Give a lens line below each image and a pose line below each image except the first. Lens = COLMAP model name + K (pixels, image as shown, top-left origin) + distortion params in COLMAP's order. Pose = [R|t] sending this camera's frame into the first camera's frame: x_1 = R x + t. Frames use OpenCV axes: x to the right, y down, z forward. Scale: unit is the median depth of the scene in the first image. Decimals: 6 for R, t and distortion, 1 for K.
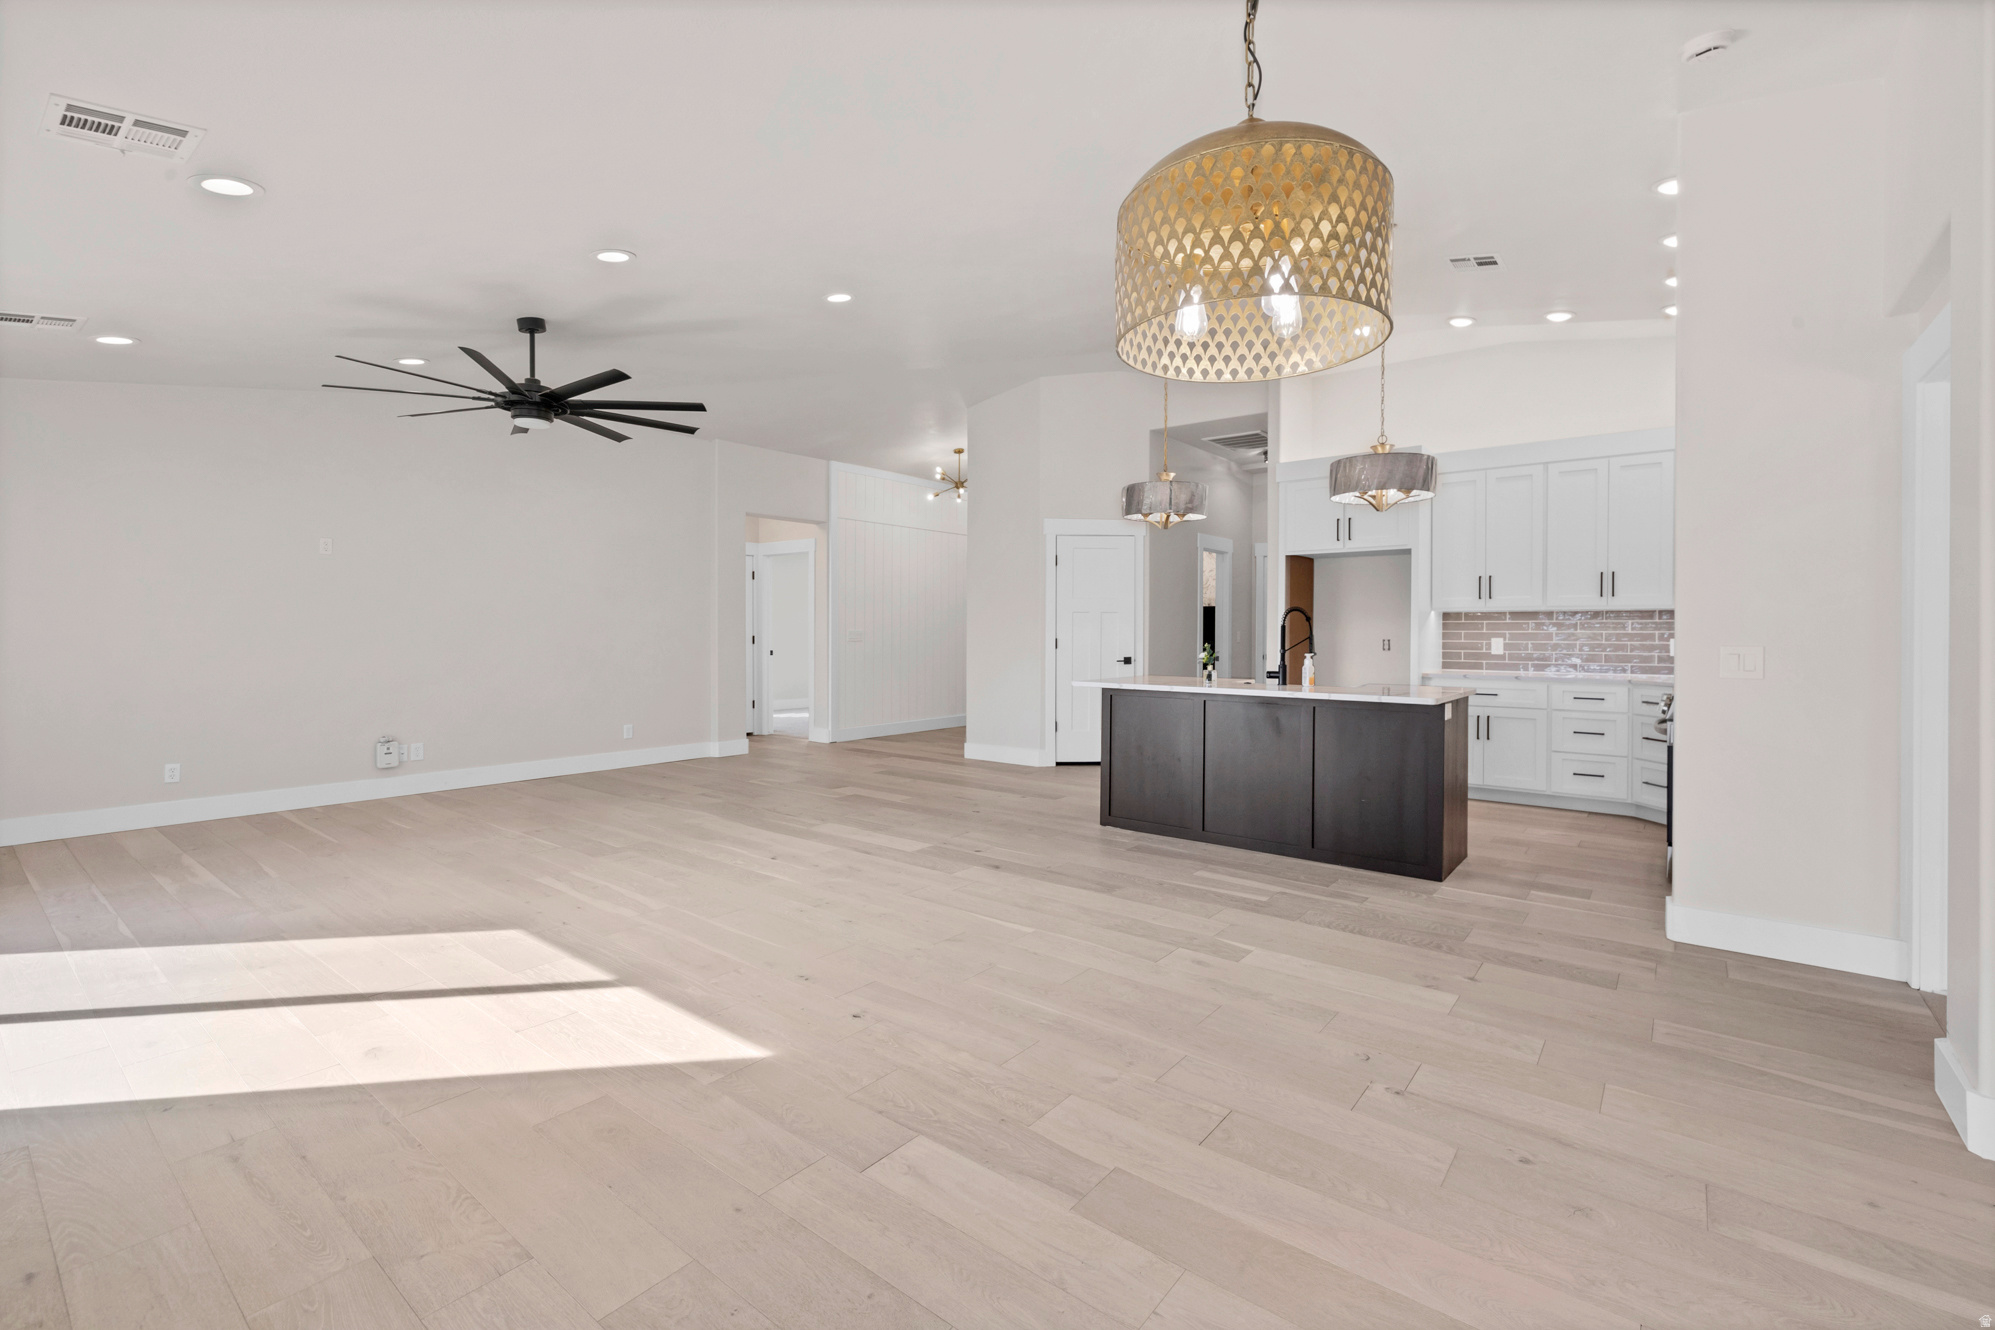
lens RADIAL K [[864.1, 0, 1003.6], [0, 864.1, 644.6], [0, 0, 1]] dist [0.002070, 0.000154]
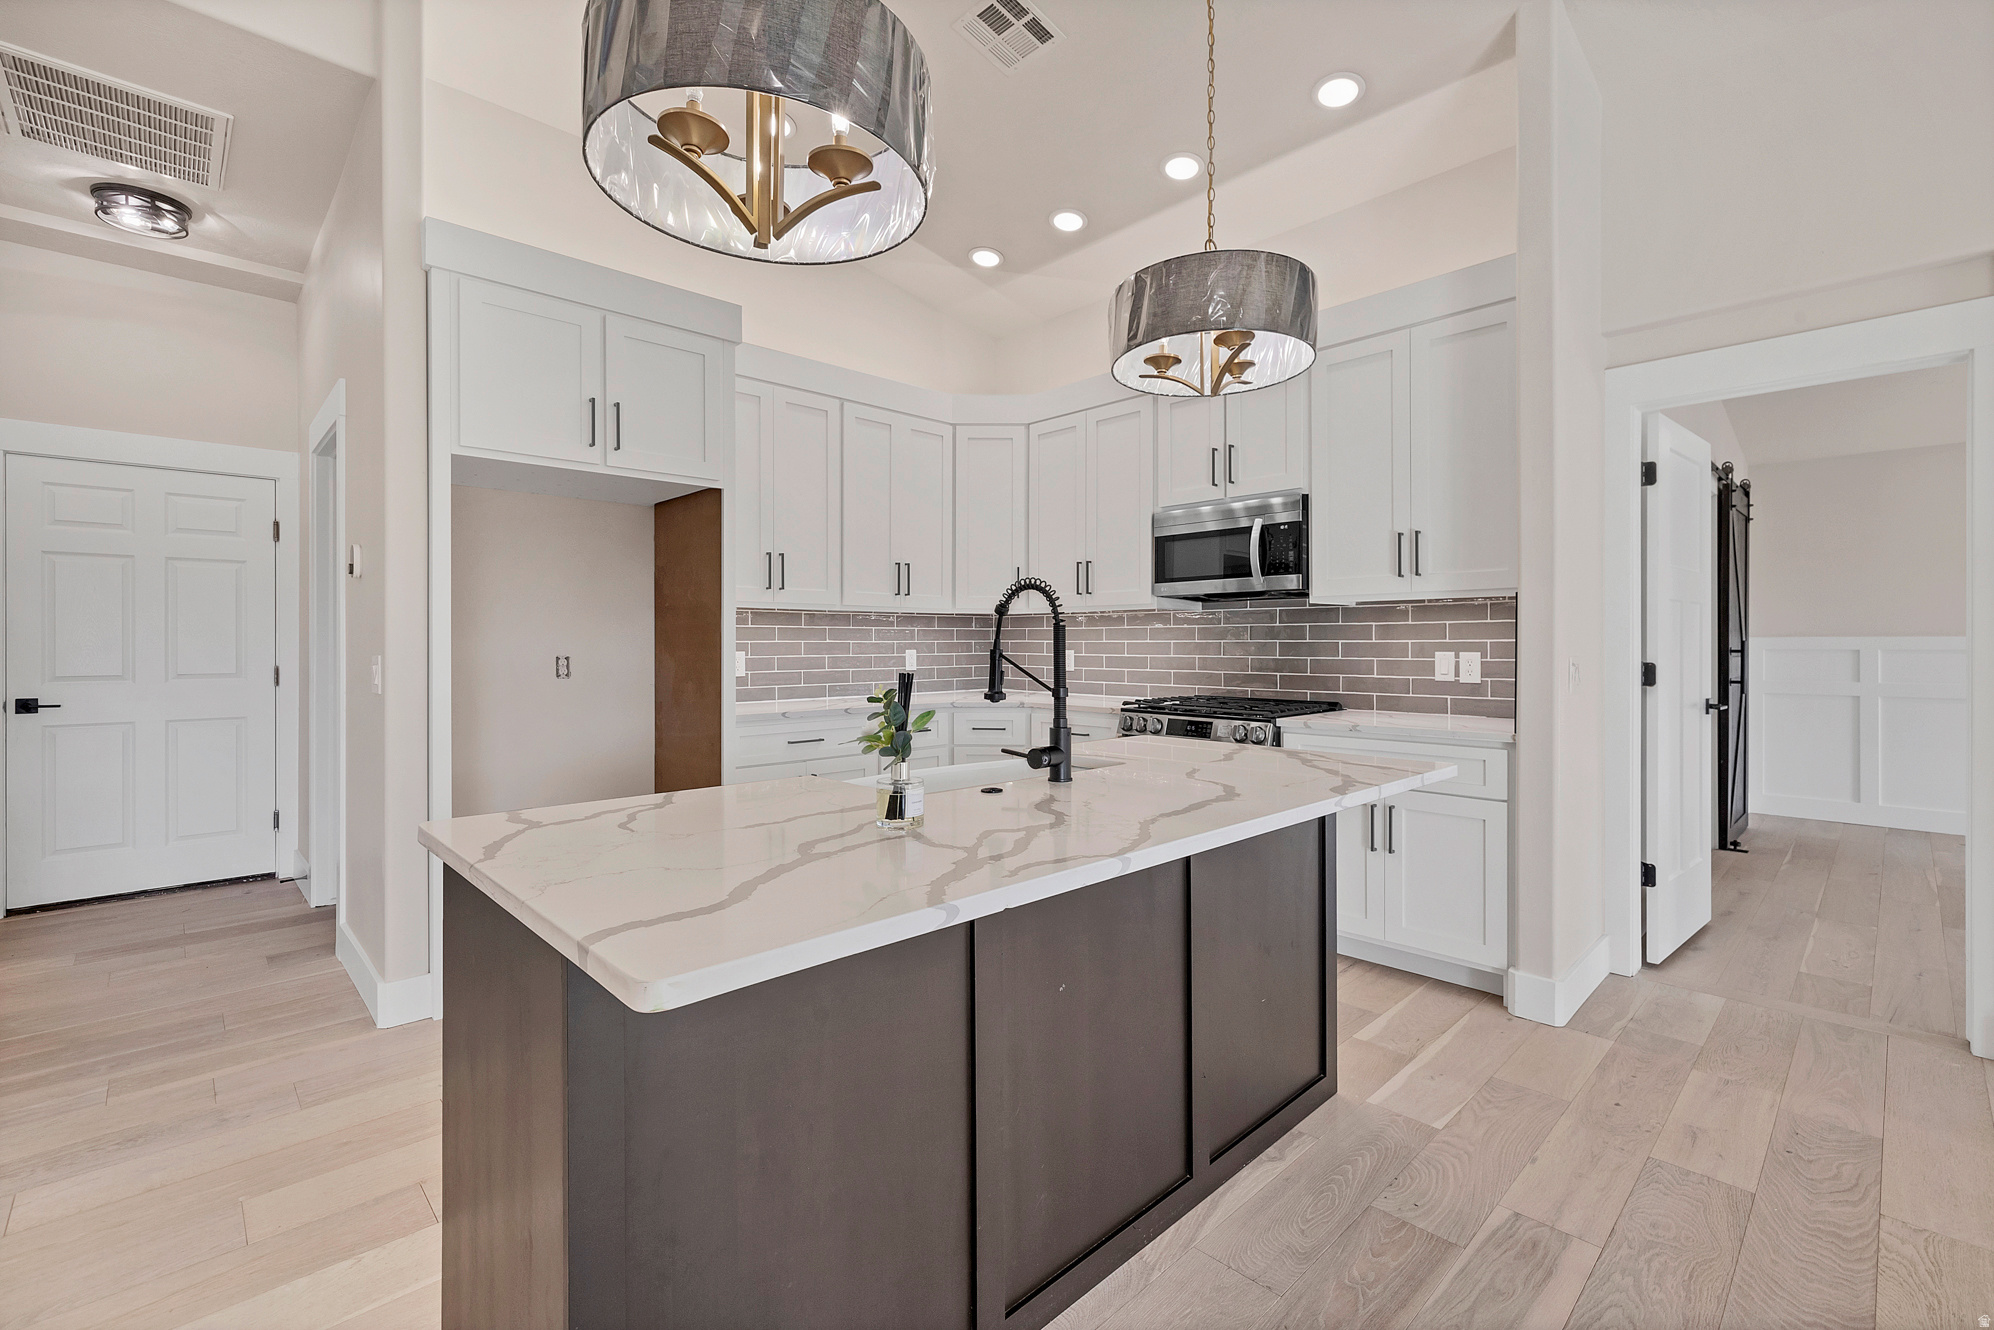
lens RADIAL K [[863.6, 0, 1003.1], [0, 863.6, 644.6], [0, 0, 1]] dist [0.002070, 0.000154]
pose [[0.128552, -0.002866, 0.991699, -0.057907], [0.014357, 0.999896, 0.001029, -0.013471], [-0.991599, 0.014105, 0.128580, 0.926865]]
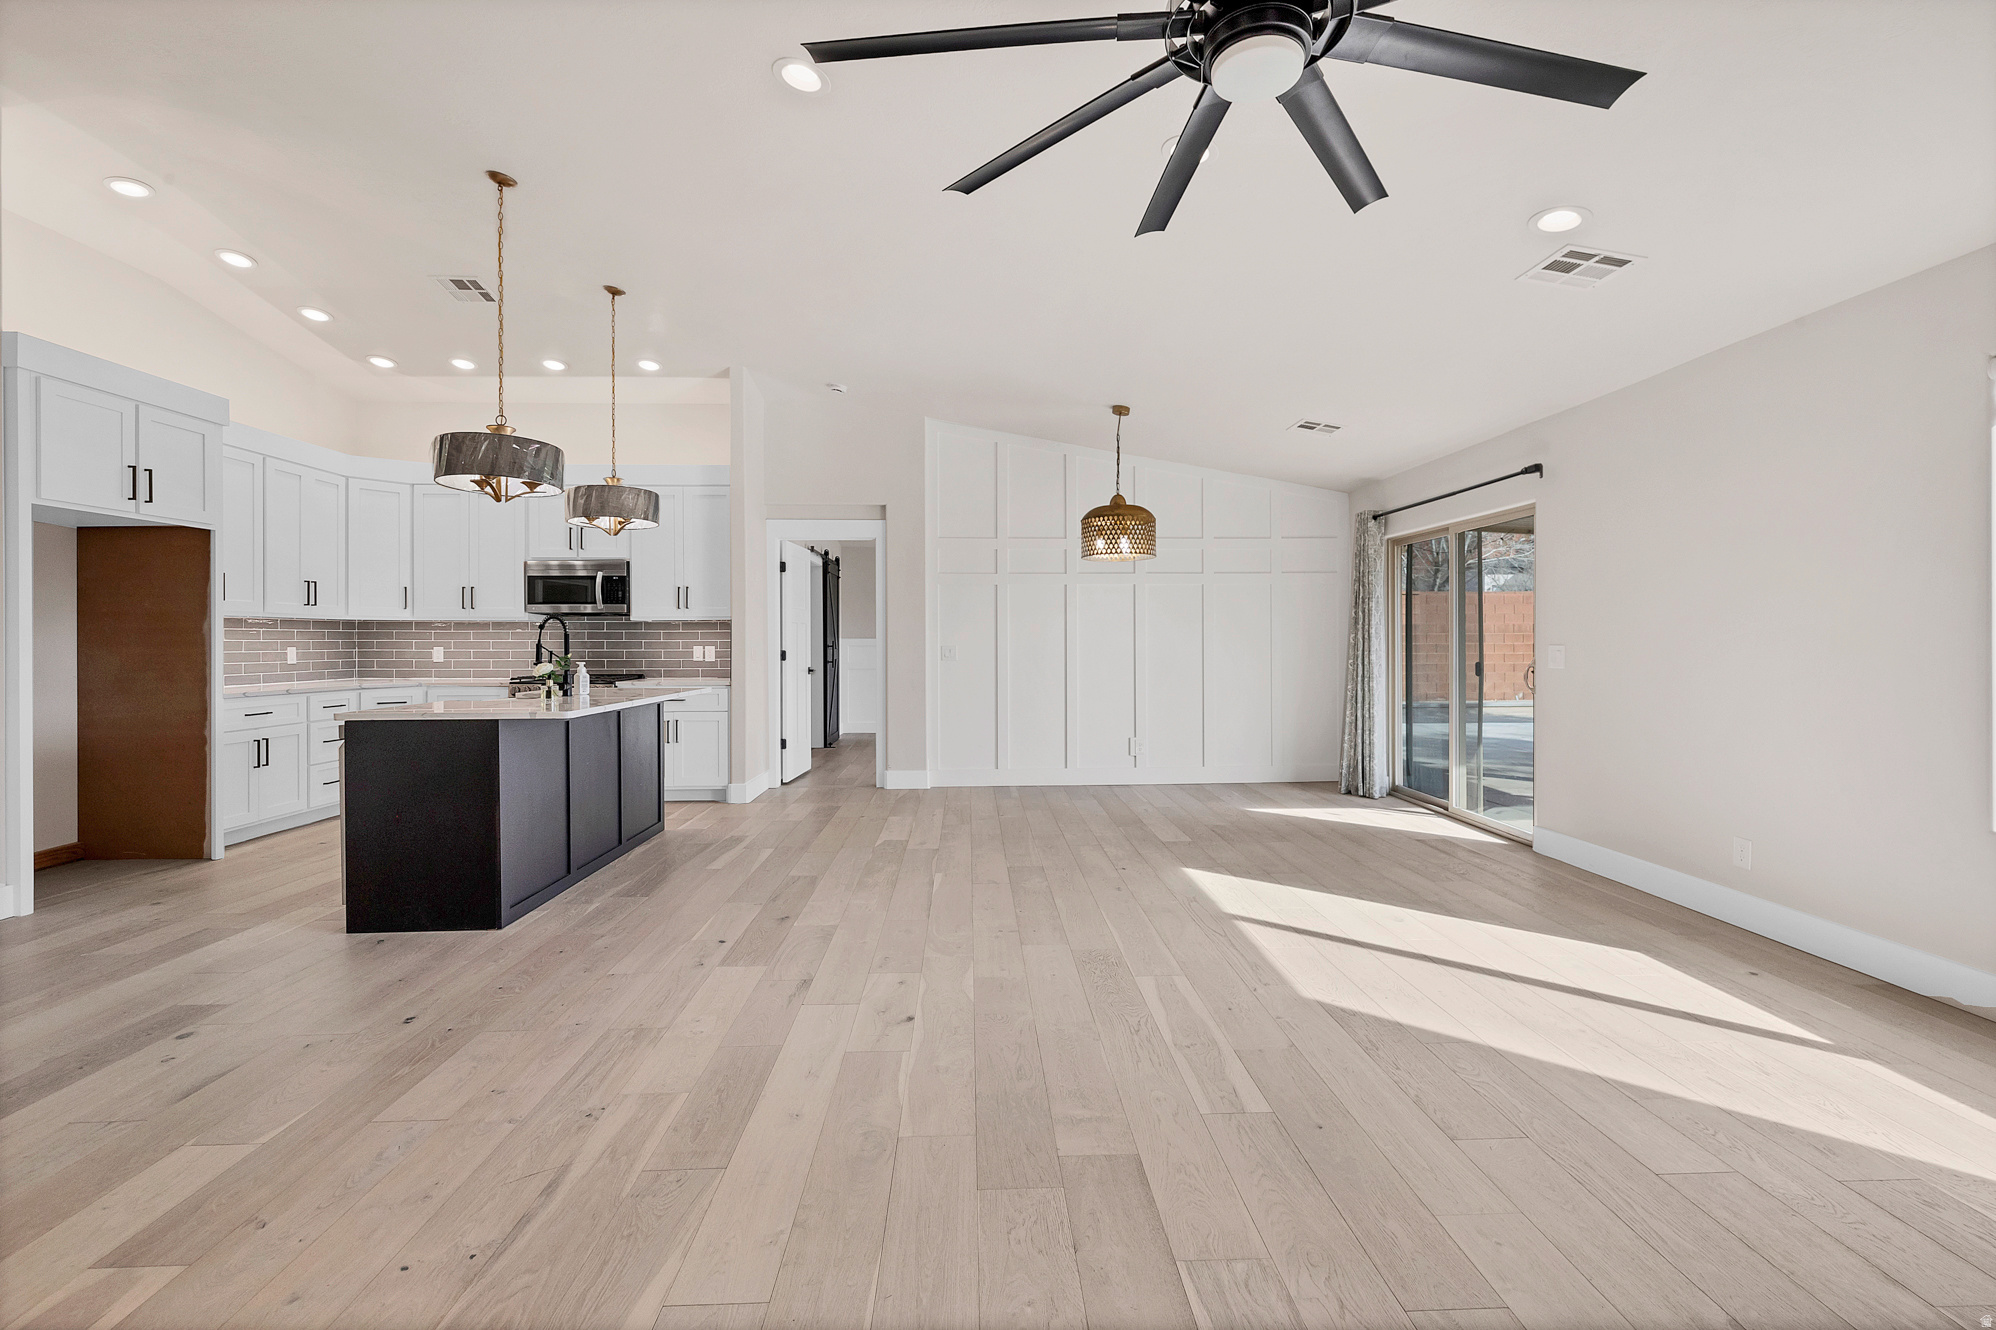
lens RADIAL K [[864.5, 0, 1004.1], [0, 864.5, 644.6], [0, 0, 1]] dist [0.002070, 0.000154]
pose [[-0.657380, -0.001578, 0.753558, -0.679367], [0.011475, 0.999861, 0.012103, -0.015370], [-0.753472, 0.016603, -0.657270, 1.201089]]
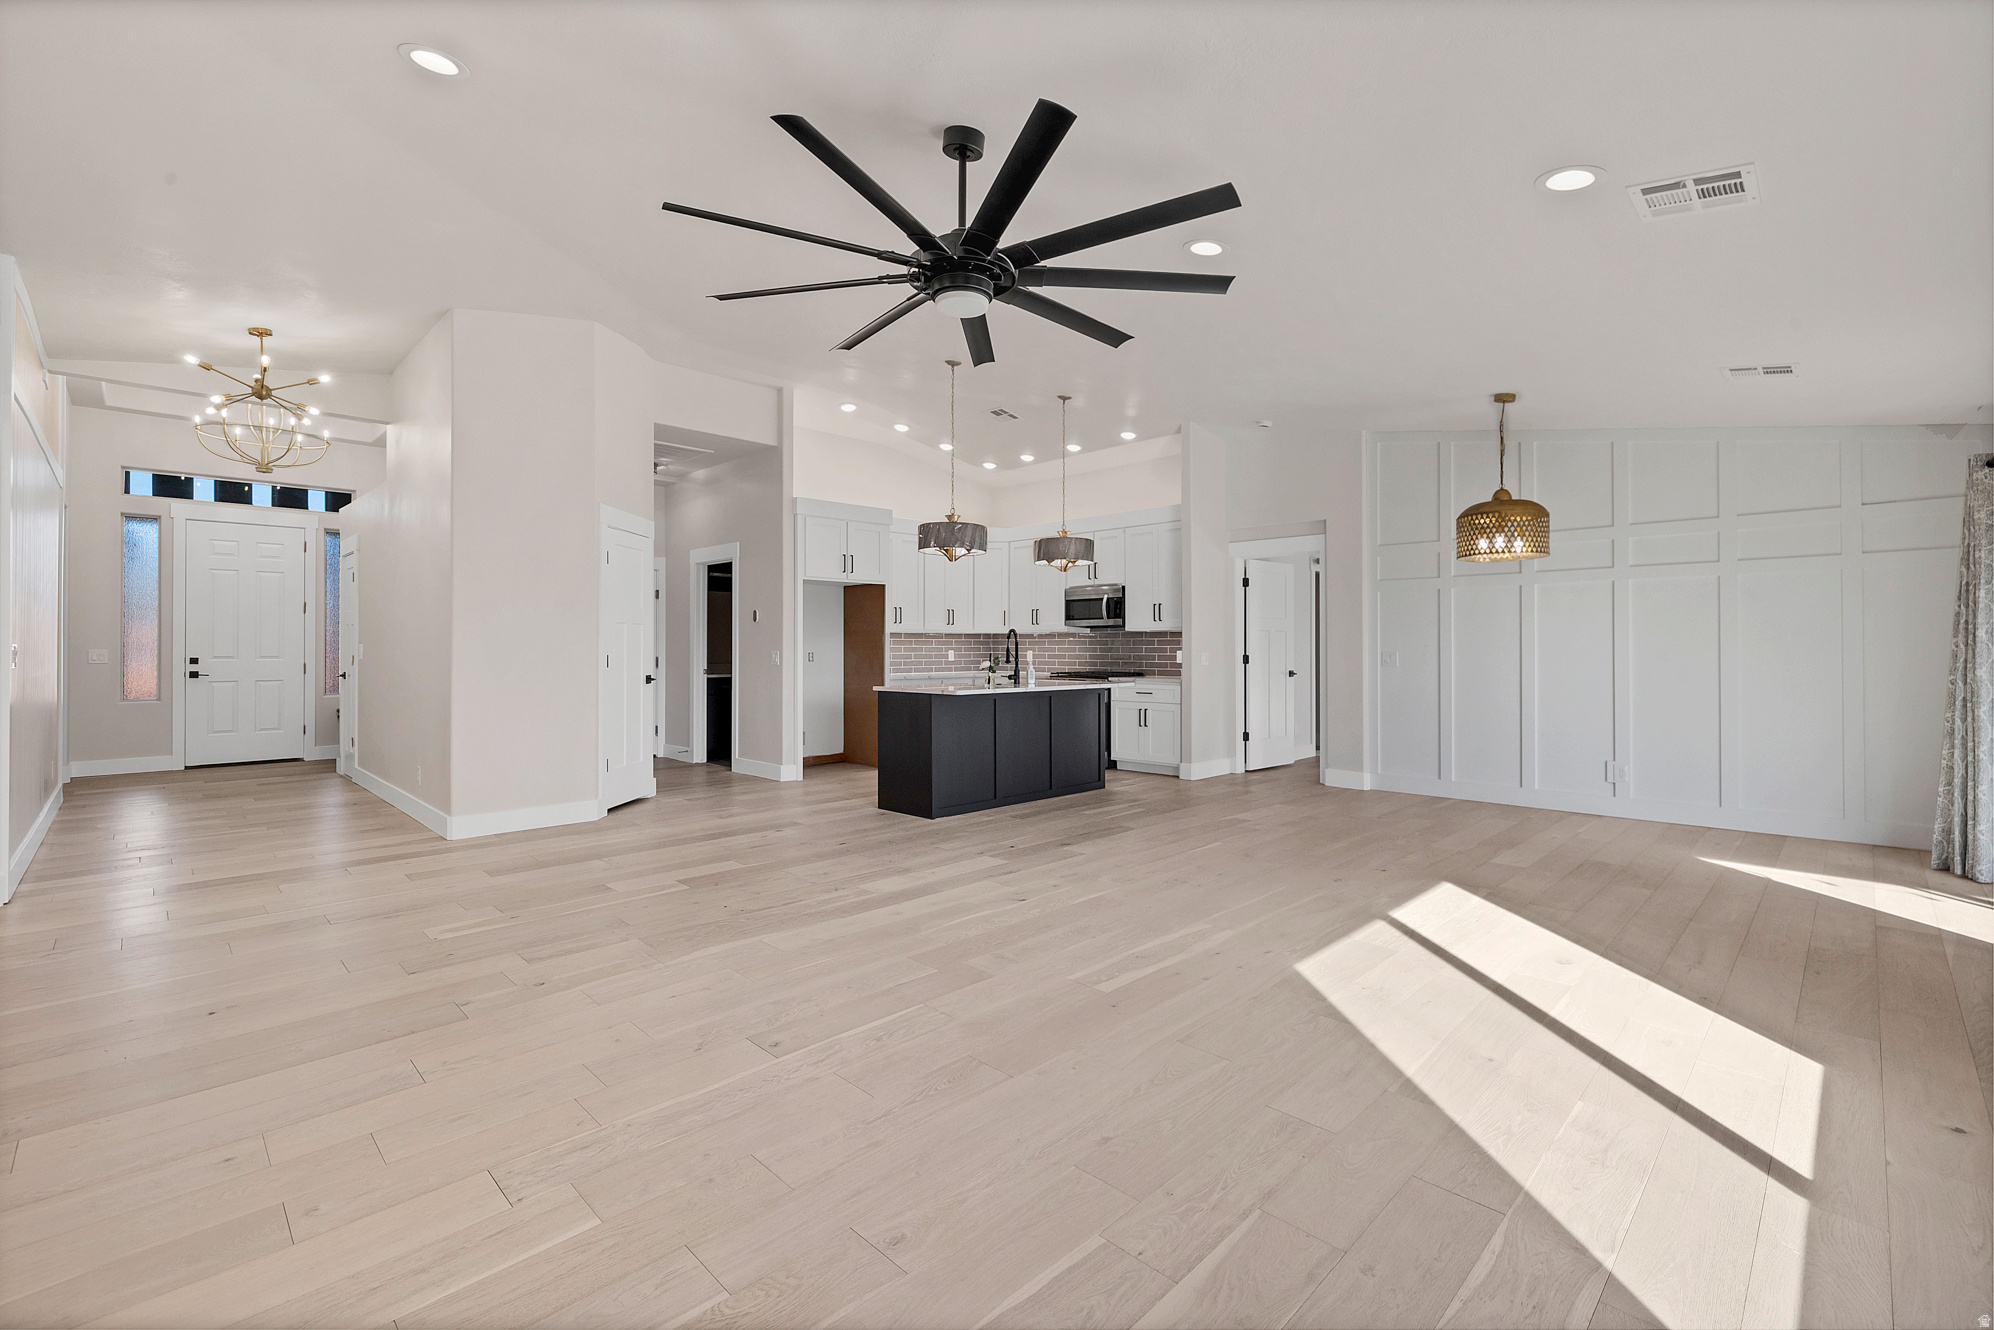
lens RADIAL K [[863.6, 0, 1003.1], [0, 863.6, 644.6], [0, 0, 1]] dist [0.002070, 0.000154]
pose [[0.109433, 0.003223, 0.993989, -1.036680], [0.013353, 0.999900, -0.004712, -0.011026], [-0.993905, 0.013789, 0.109379, 0.823886]]
